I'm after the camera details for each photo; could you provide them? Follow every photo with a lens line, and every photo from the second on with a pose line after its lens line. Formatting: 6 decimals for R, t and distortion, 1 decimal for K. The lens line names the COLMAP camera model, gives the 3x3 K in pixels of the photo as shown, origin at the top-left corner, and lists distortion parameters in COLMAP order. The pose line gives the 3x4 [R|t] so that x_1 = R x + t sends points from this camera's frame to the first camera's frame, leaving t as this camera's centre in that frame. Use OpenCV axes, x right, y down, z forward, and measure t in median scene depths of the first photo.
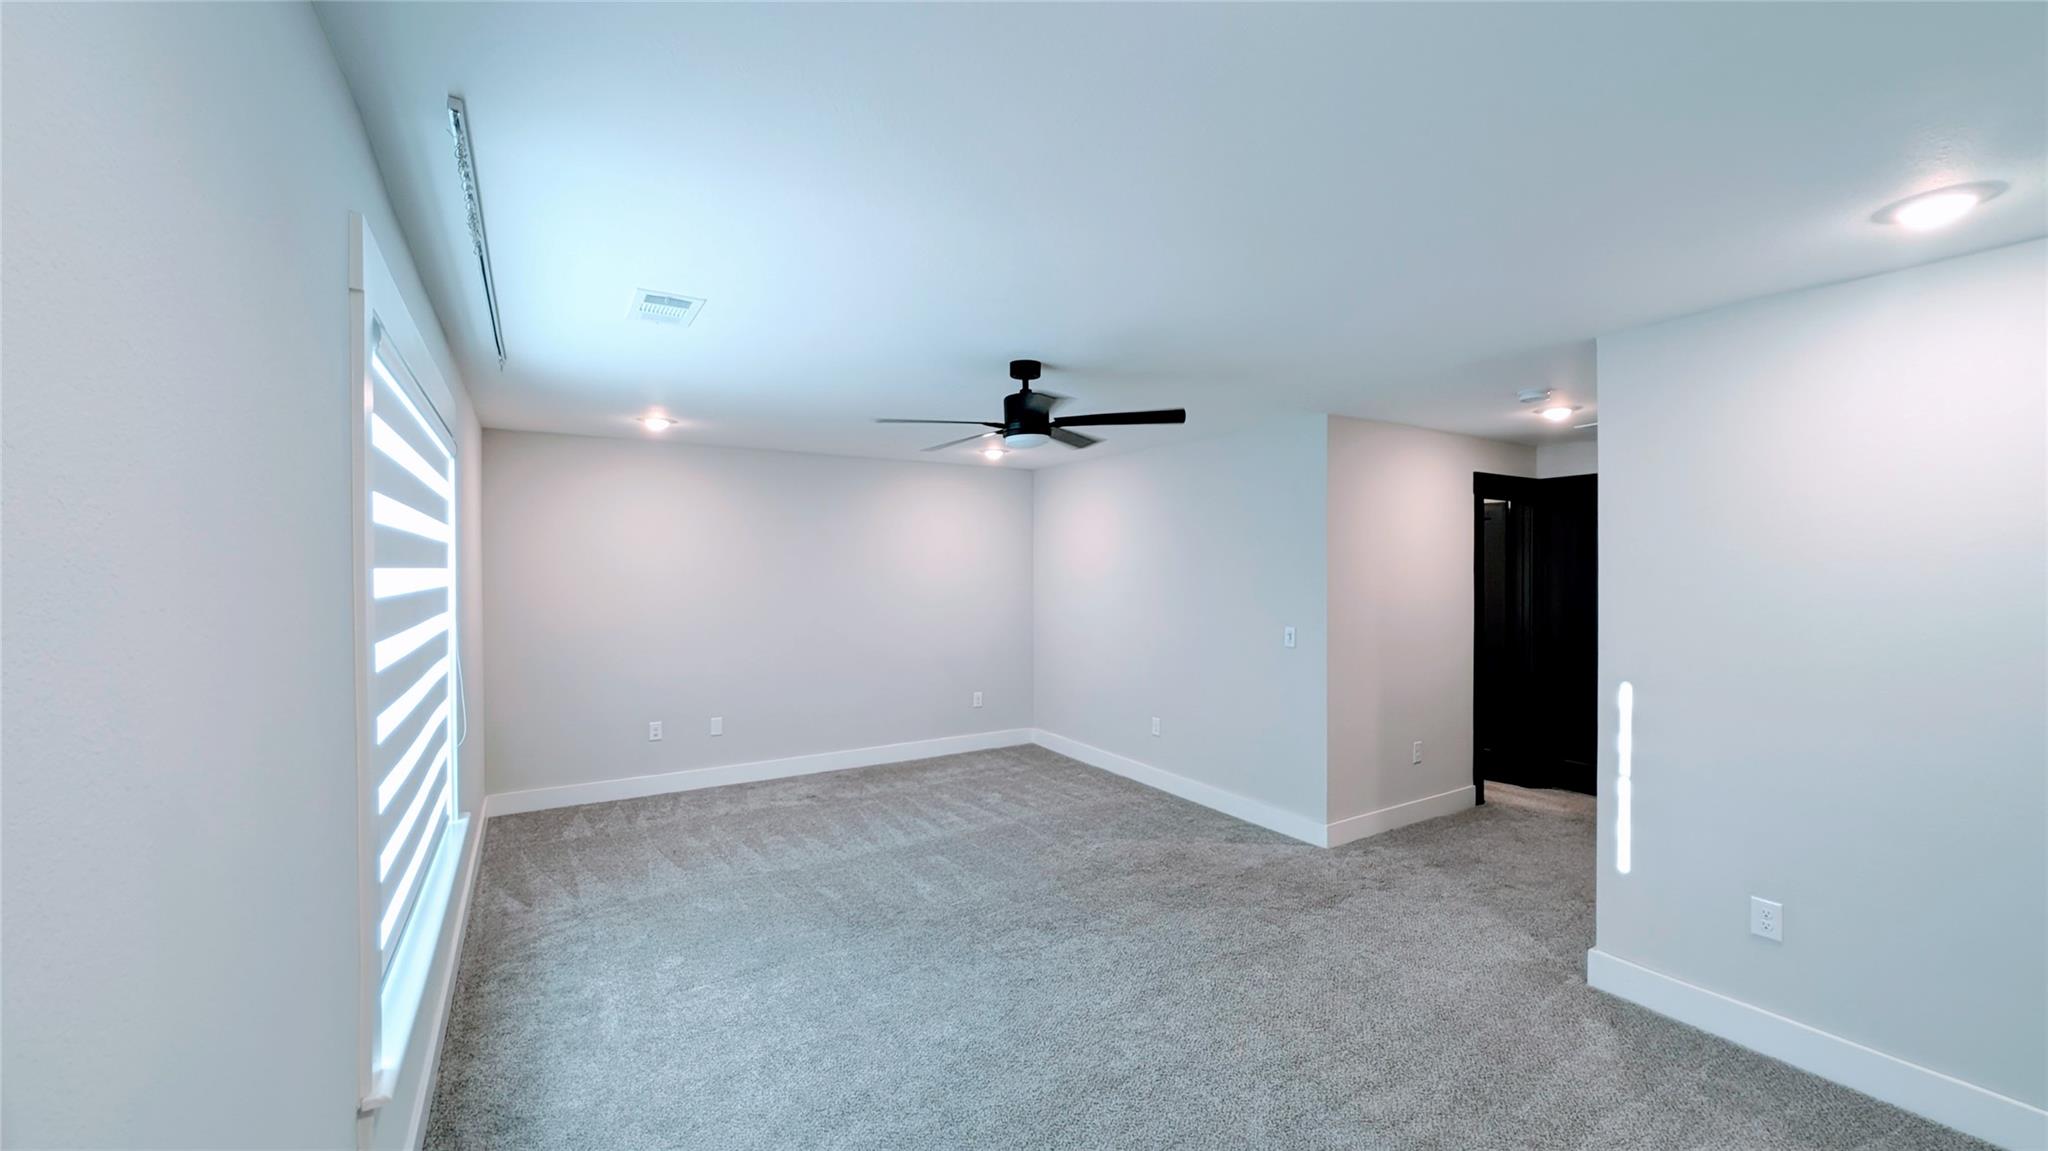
lens RADIAL K [[794.2, 0, 1037.0], [0, 794.2, 572.1], [0, 0, 1]] dist [0.000795, -0.000130]
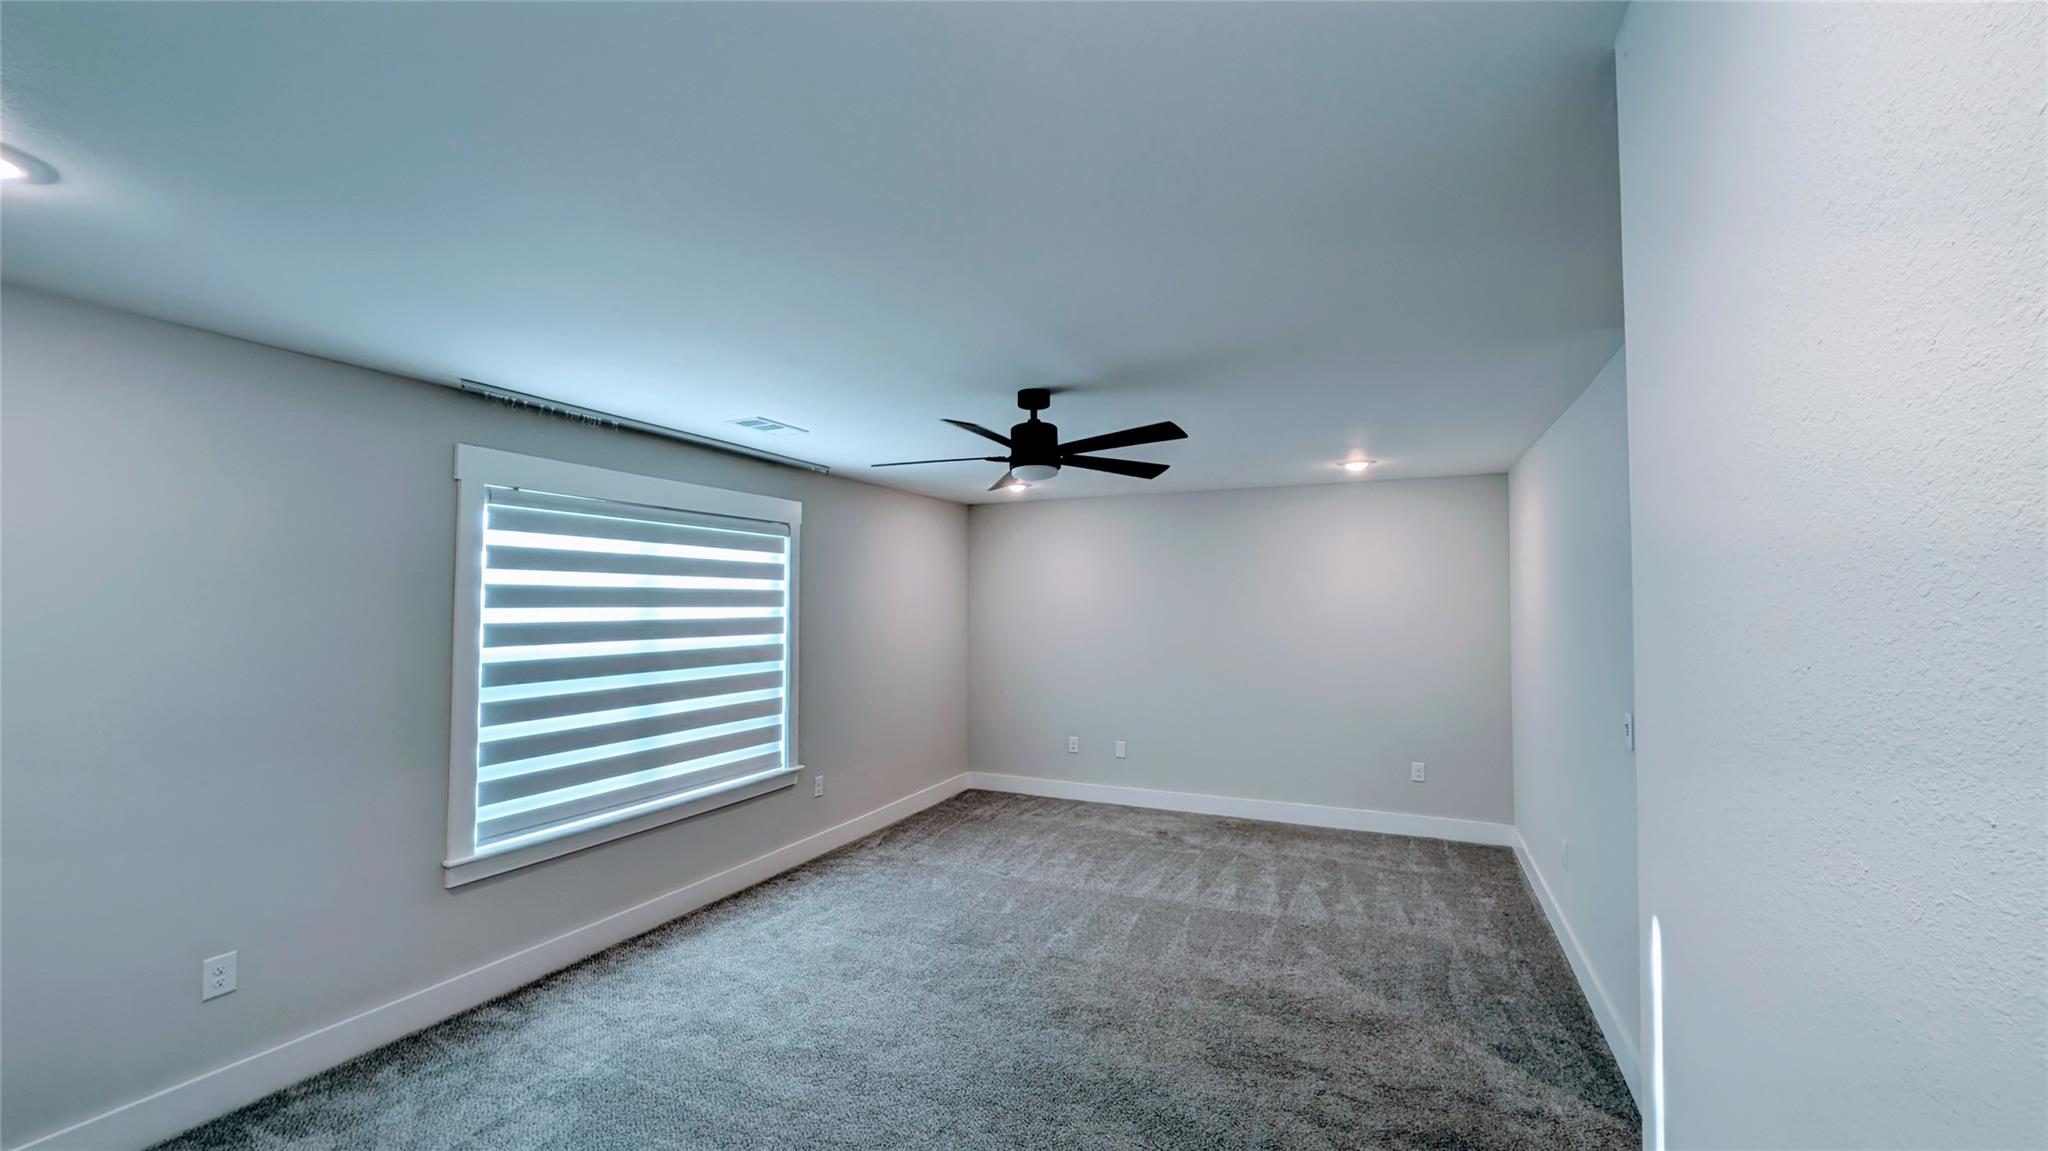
lens RADIAL K [[794.2, 0, 1037.0], [0, 794.2, 572.1], [0, 0, 1]] dist [0.000795, -0.000130]
pose [[0.565320, -0.032298, -0.824239, 0.513937], [-0.007092, 0.999006, -0.044011, -0.003213], [0.824842, 0.030726, 0.564528, 0.313714]]
